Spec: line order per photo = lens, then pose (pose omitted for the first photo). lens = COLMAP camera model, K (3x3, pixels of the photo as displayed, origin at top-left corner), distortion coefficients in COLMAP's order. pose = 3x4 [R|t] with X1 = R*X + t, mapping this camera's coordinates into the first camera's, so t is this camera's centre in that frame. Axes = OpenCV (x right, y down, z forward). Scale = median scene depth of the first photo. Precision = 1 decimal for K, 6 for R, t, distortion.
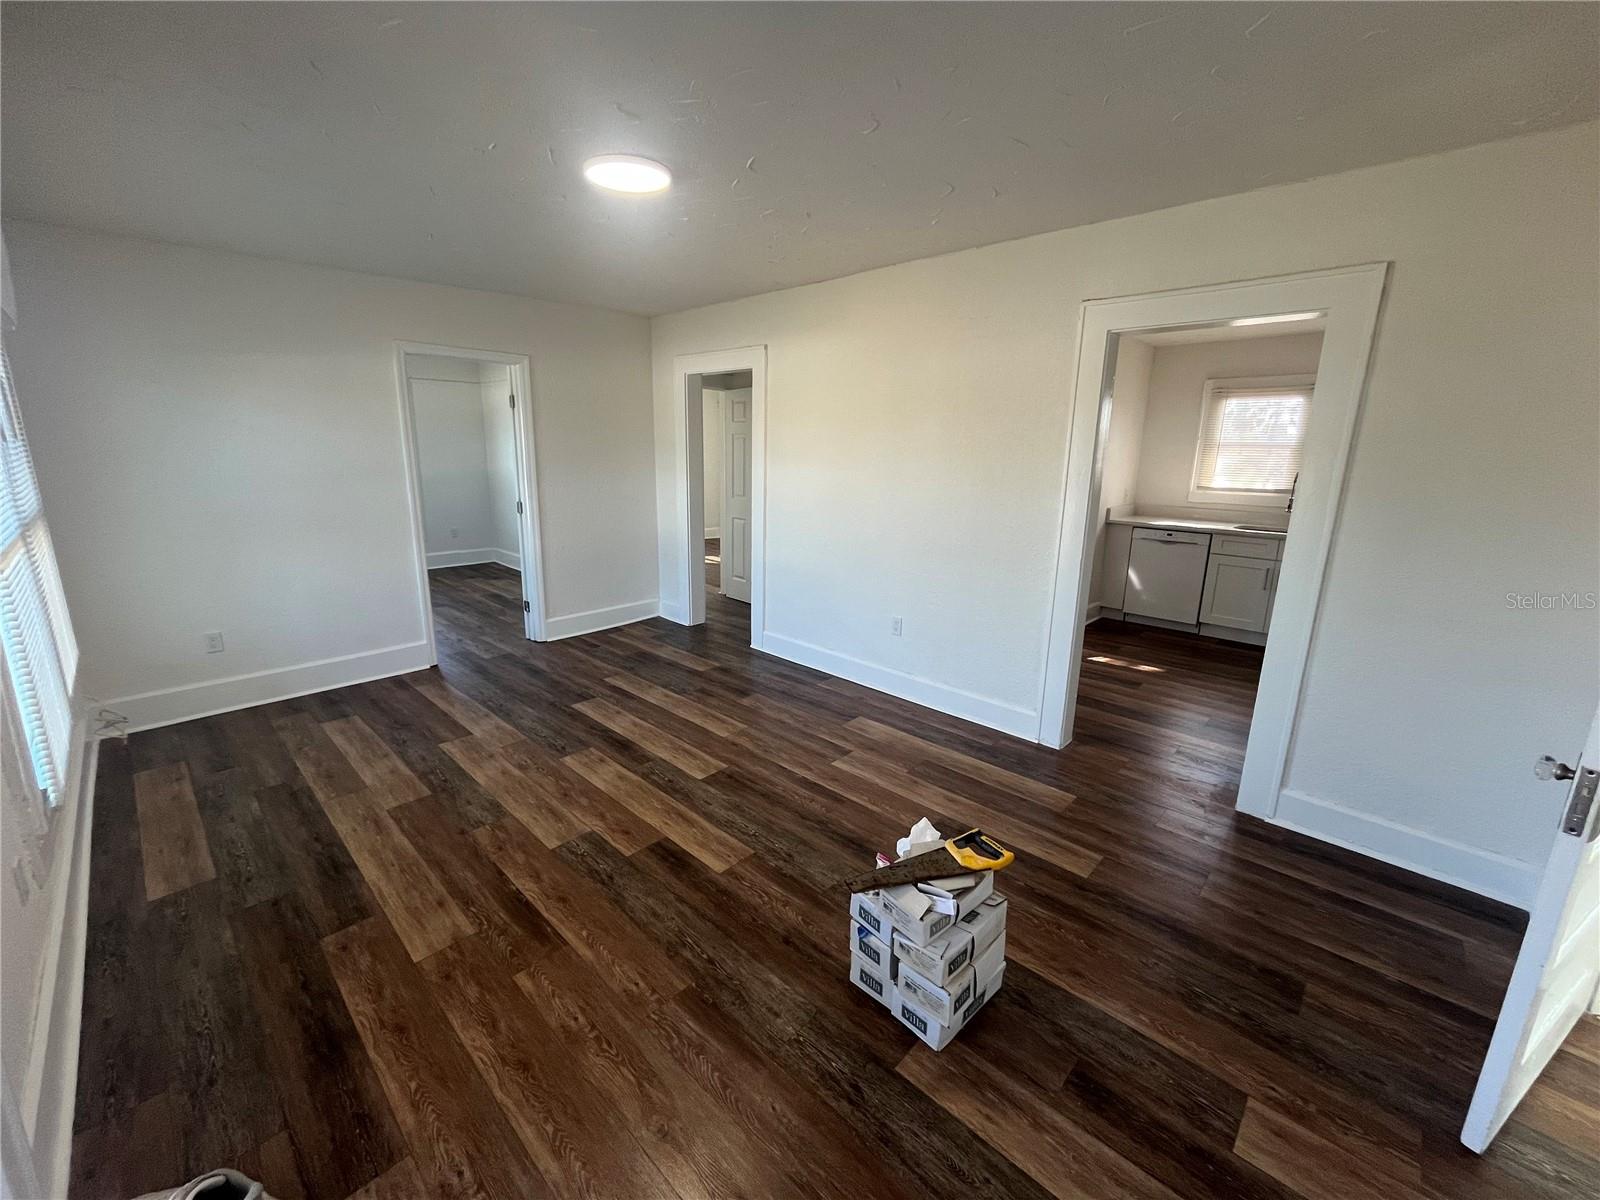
lens RADIAL K [[644.1, 0, 798.3], [0, 644.1, 587.2], [0, 0, 1]] dist [0.000540, -0.000066]
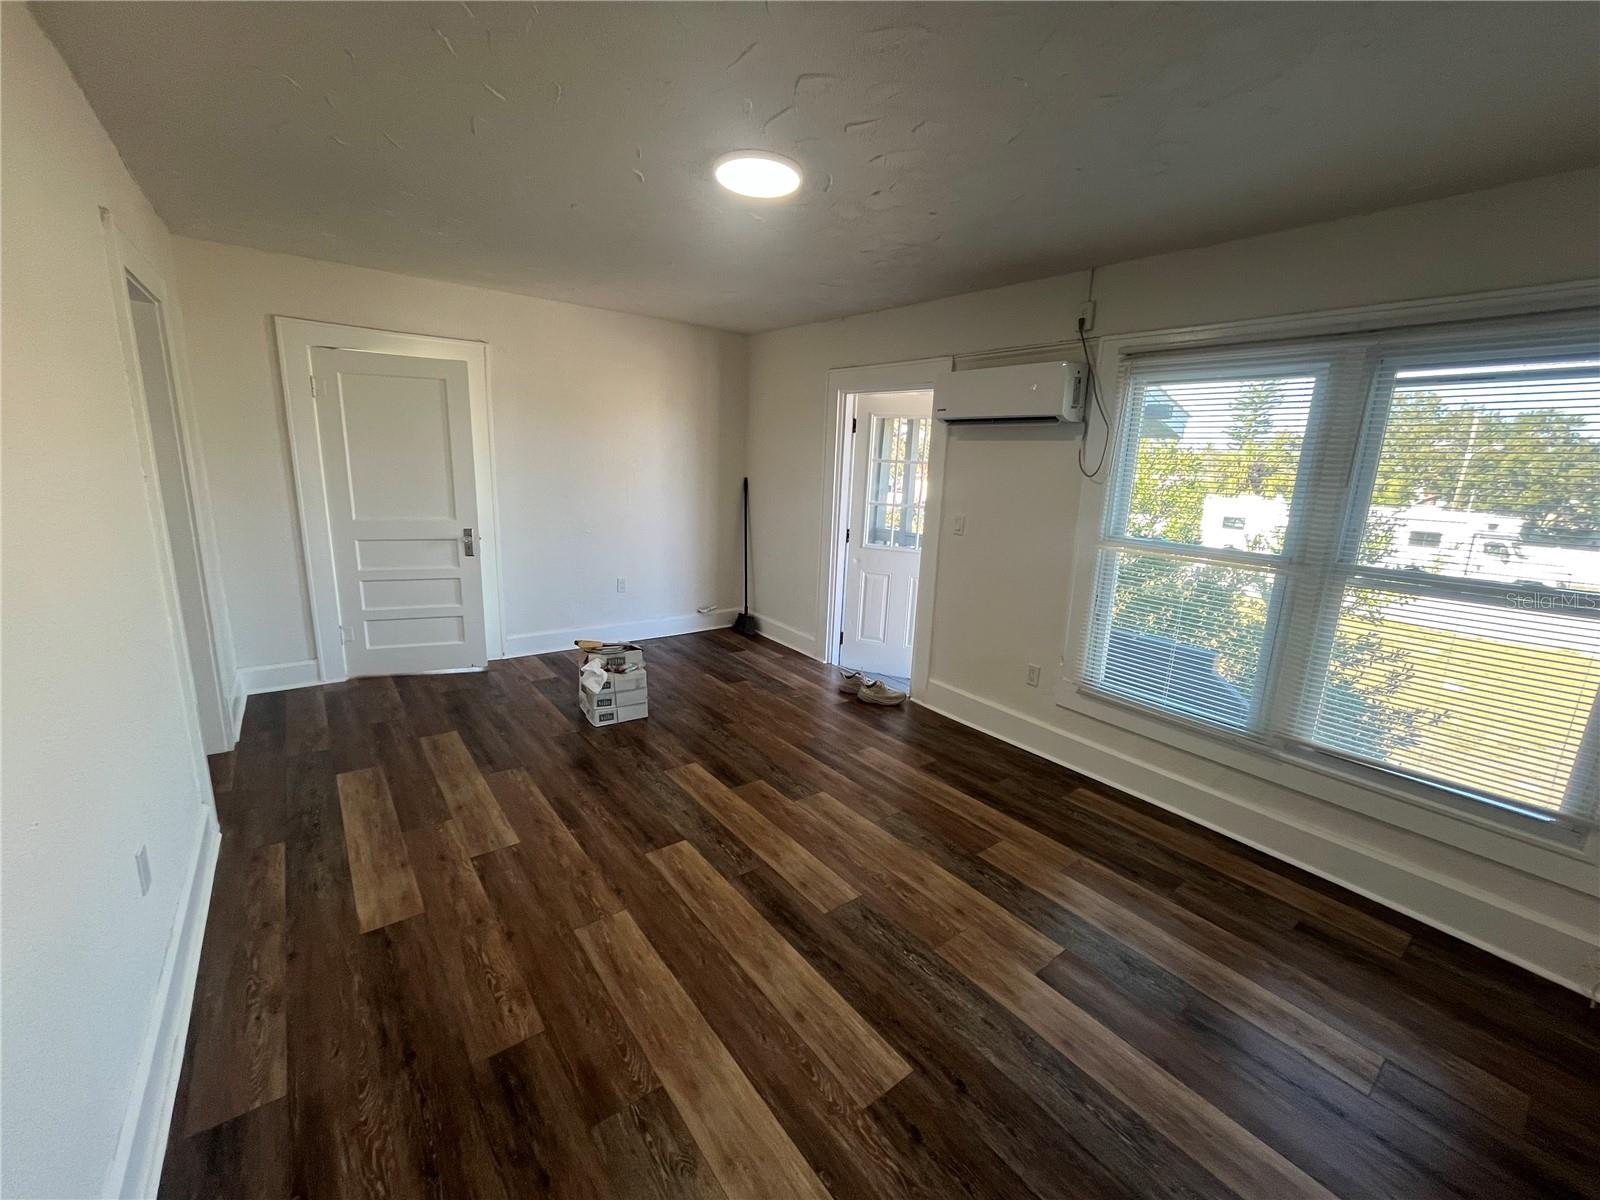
lens RADIAL K [[644.1, 0, 797.0], [0, 644.1, 598.7], [0, 0, 1]] dist [0.000540, -0.000066]
pose [[-0.985920, -0.089562, 0.141213, -0.385569], [-0.021343, 0.904965, 0.424950, -0.357498], [-0.165852, 0.415952, -0.894135, 1.582602]]
